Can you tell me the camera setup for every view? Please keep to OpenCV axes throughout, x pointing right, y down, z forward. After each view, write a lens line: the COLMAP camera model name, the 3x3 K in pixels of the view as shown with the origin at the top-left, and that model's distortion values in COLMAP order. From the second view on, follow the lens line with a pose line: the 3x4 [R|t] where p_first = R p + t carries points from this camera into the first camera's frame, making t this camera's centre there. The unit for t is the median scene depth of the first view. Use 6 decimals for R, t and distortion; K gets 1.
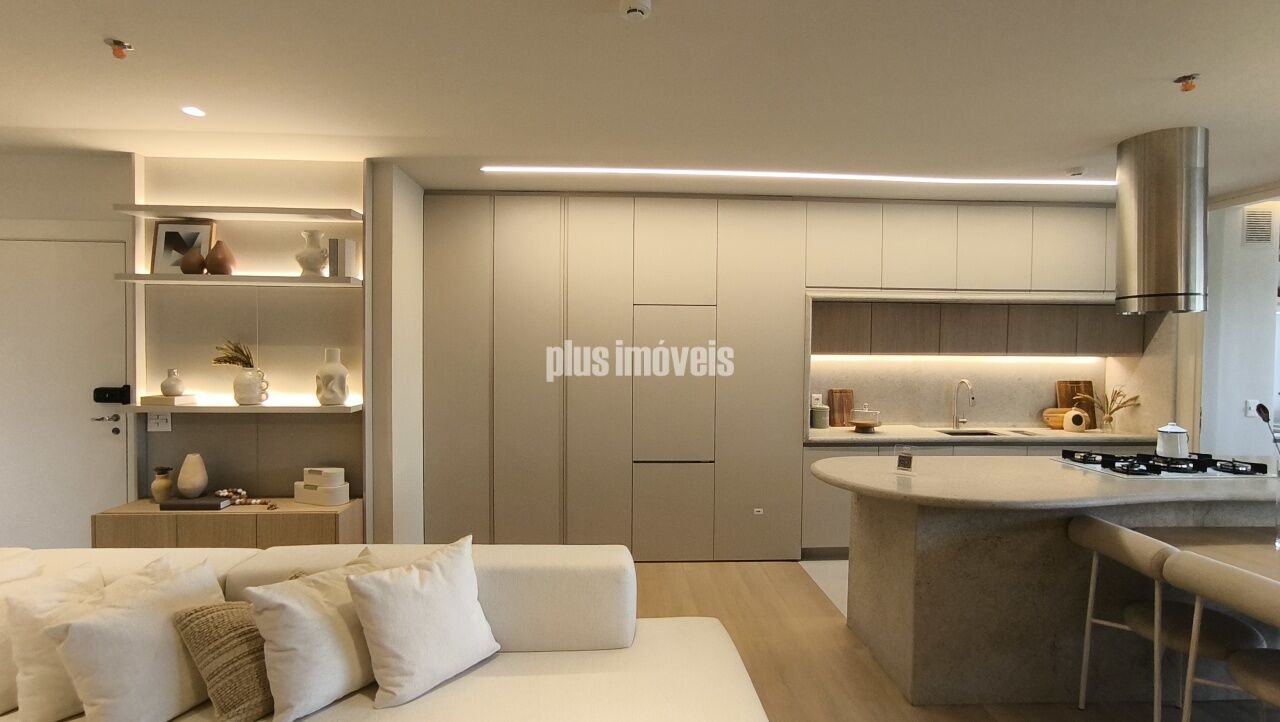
lens RADIAL K [[582.3, 0, 643.0], [0, 582.3, 356.9], [0, 0, 1]] dist [0.009933, 0.000089]
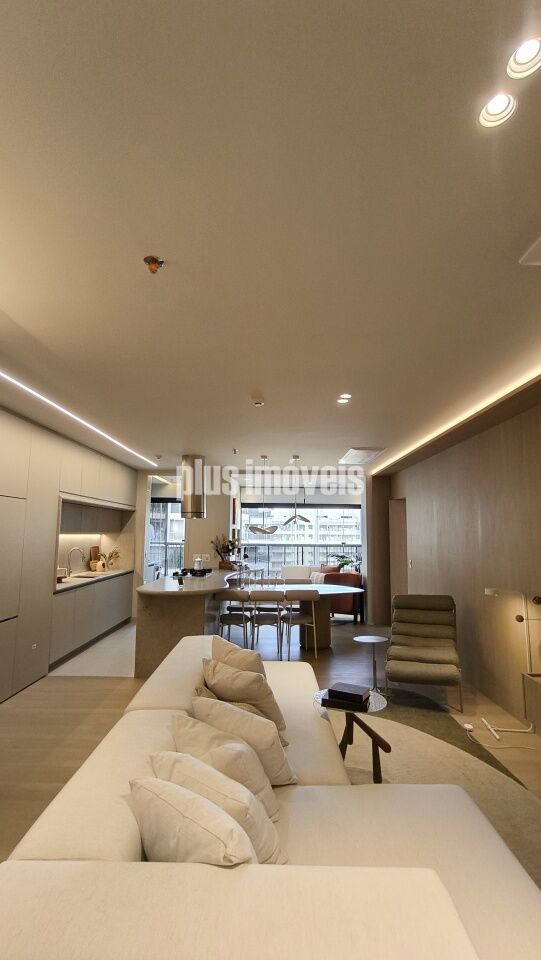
lens RADIAL K [[441.1, 0, 269.1], [0, 441.1, 482.5], [0, 0, 1]] dist [-0.004998, -0.000090]
pose [[0.060759, 0.107320, 0.992366, -0.823809], [0.006338, 0.994142, -0.107900, -0.010229], [-0.998132, 0.012845, 0.059723, 0.338866]]
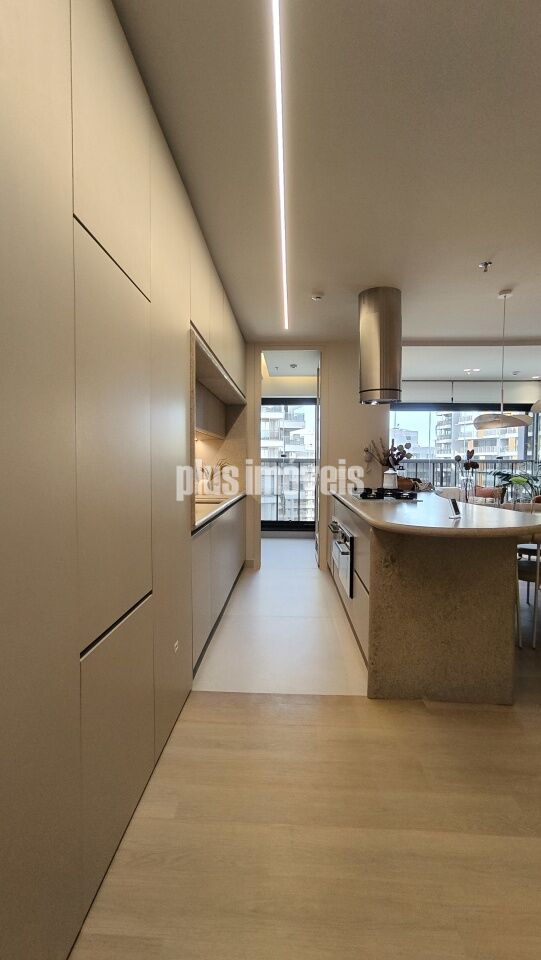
lens RADIAL K [[441.1, 0, 269.1], [0, 441.1, 482.5], [0, 0, 1]] dist [-0.004998, -0.000090]
pose [[0.103578, -0.049525, 0.993388, -0.257505], [0.017492, 0.998696, 0.047966, 0.057466], [-0.994468, 0.012408, 0.104309, 0.792686]]
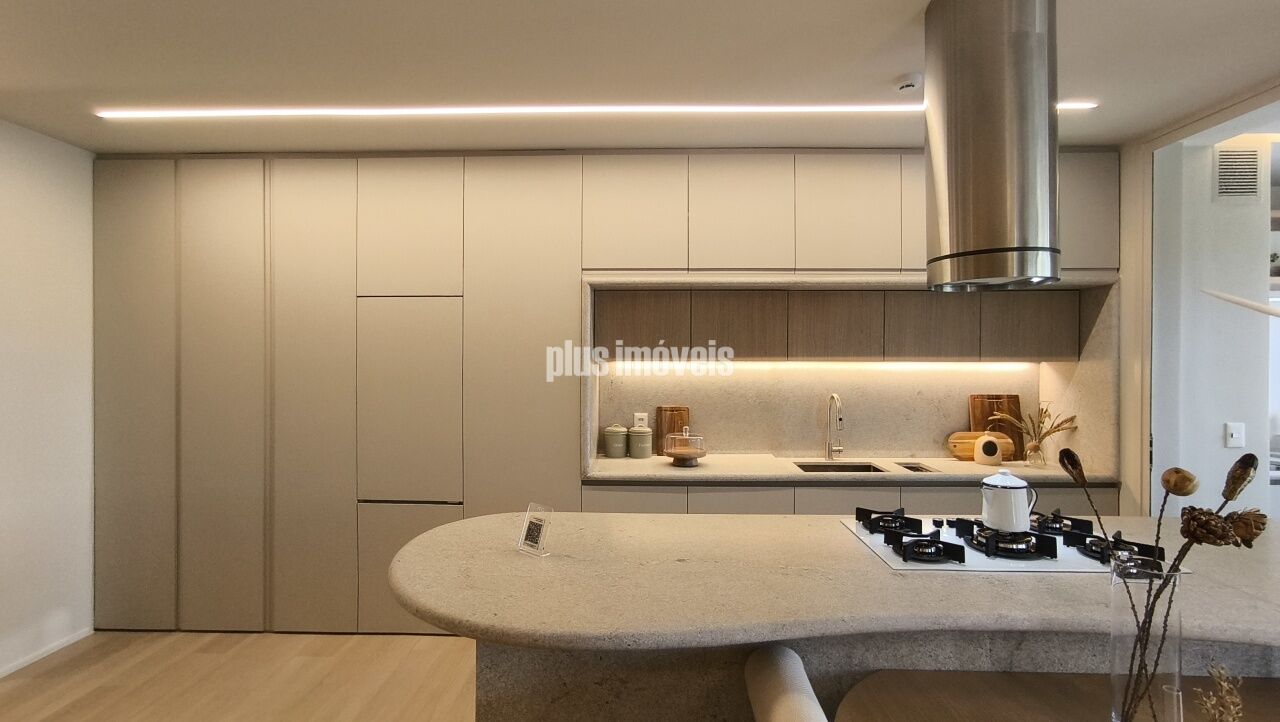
lens RADIAL K [[574.7, 0, 640.0], [0, 574.7, 361.0], [0, 0, 1]] dist [-0.004415, 0.000472]
pose [[0.996117, -0.006172, -0.087819, 0.387757], [0.005011, 0.999897, -0.013431, 0.006235], [0.087893, 0.012939, 0.996046, 0.260579]]
